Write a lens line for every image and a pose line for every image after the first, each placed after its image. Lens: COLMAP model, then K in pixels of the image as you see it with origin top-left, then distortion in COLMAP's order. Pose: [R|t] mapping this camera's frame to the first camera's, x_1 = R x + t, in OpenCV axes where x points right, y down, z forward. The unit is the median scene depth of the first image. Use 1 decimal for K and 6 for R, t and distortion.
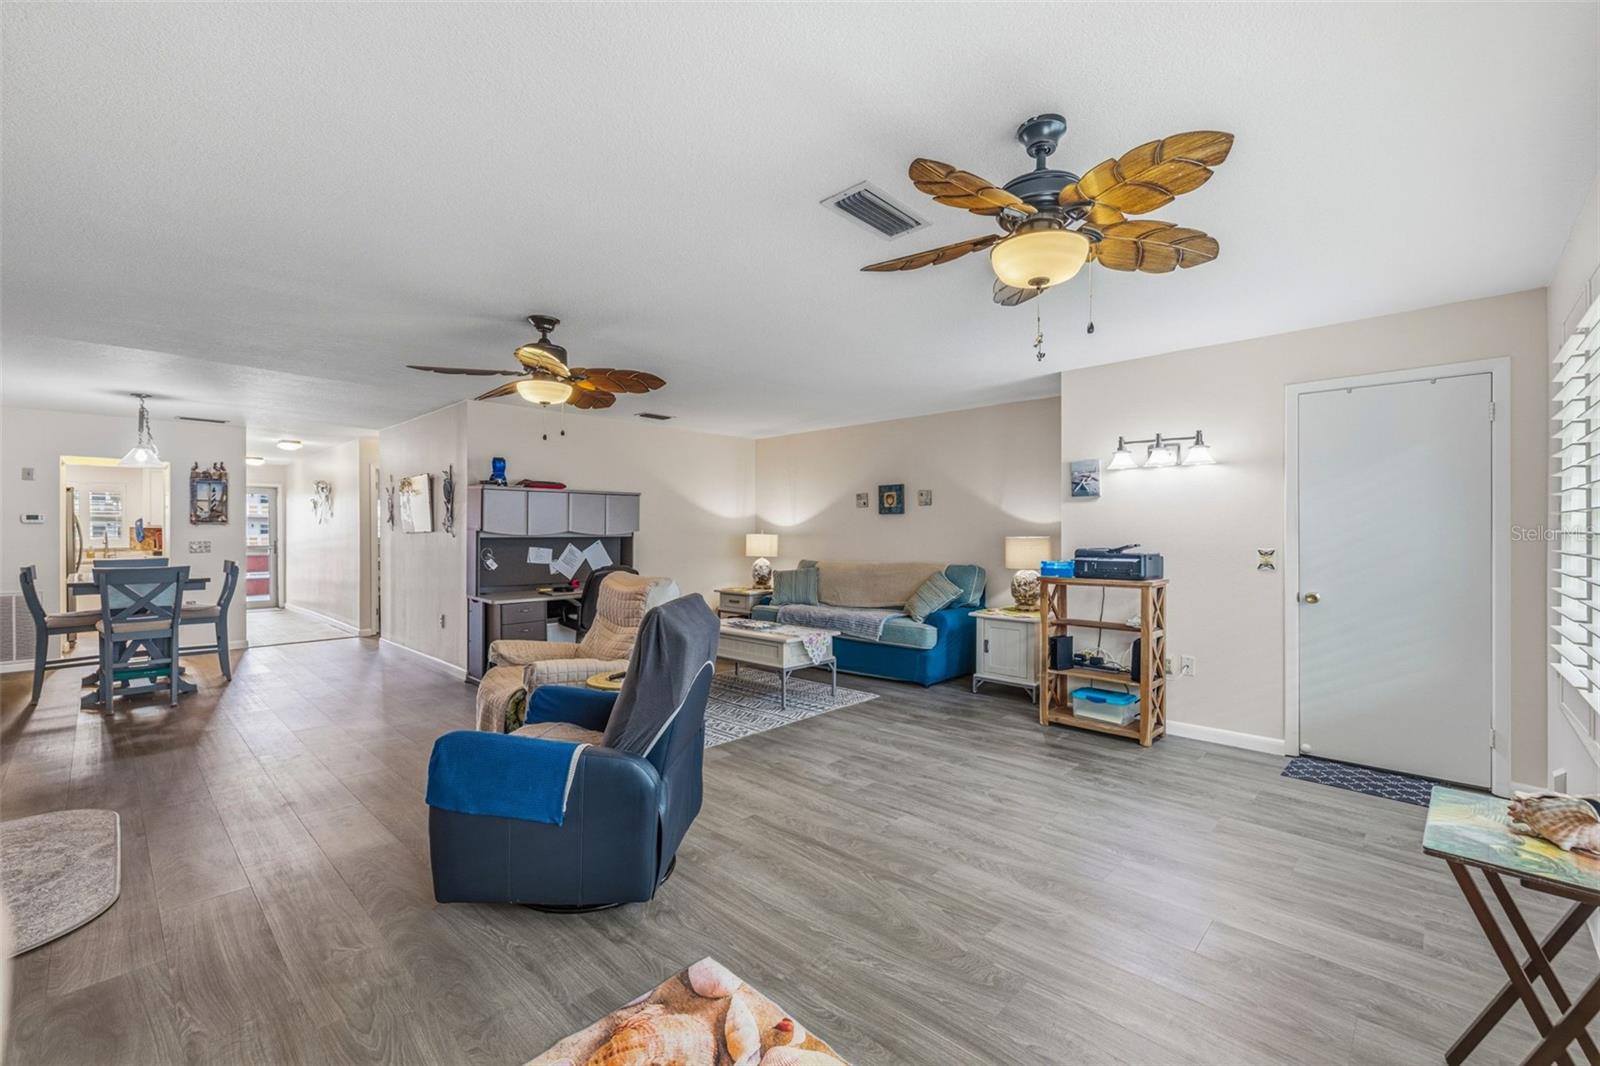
lens RADIAL K [[671.8, 0, 800.0], [0, 671.8, 530.9], [0, 0, 1]] dist [0.000691, 0.000057]
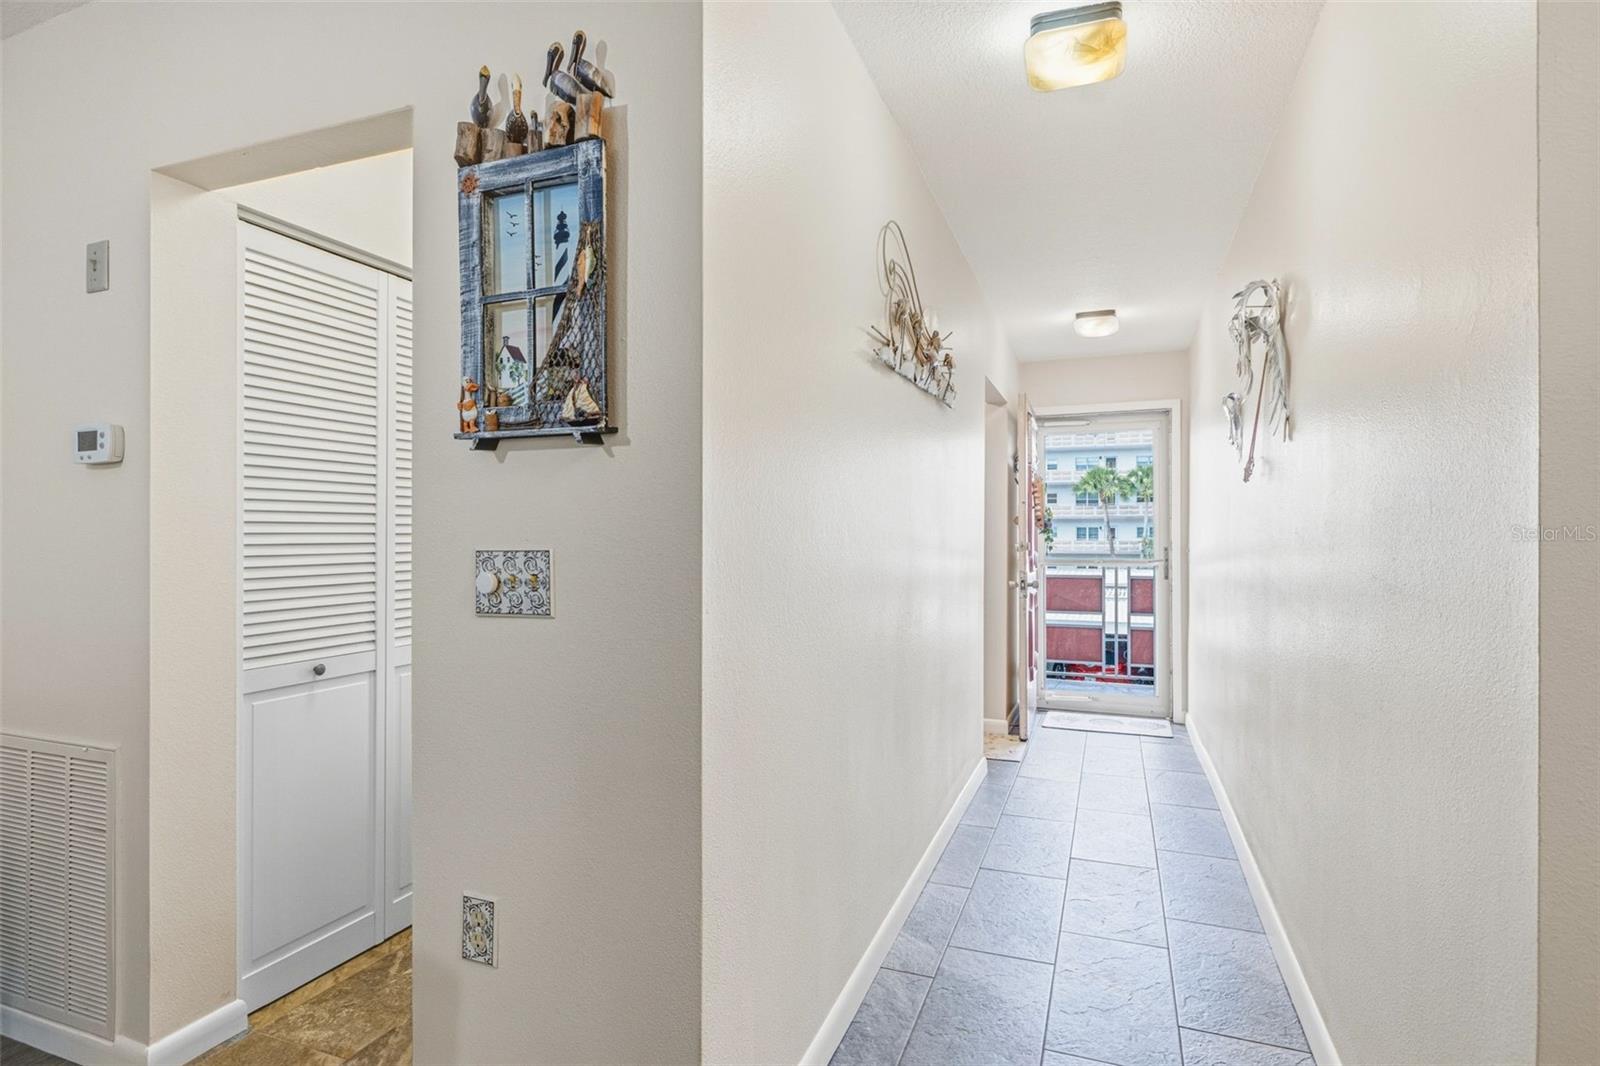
lens RADIAL K [[826.2, 0, 791.1], [0, 826.2, 523.4], [0, 0, 1]] dist [0.000079, 0.000329]
pose [[0.380668, -0.006563, -0.924689, -0.494526], [-0.003727, 0.999956, -0.008631, 0.007987], [0.924704, 0.006732, 0.380626, 0.724241]]
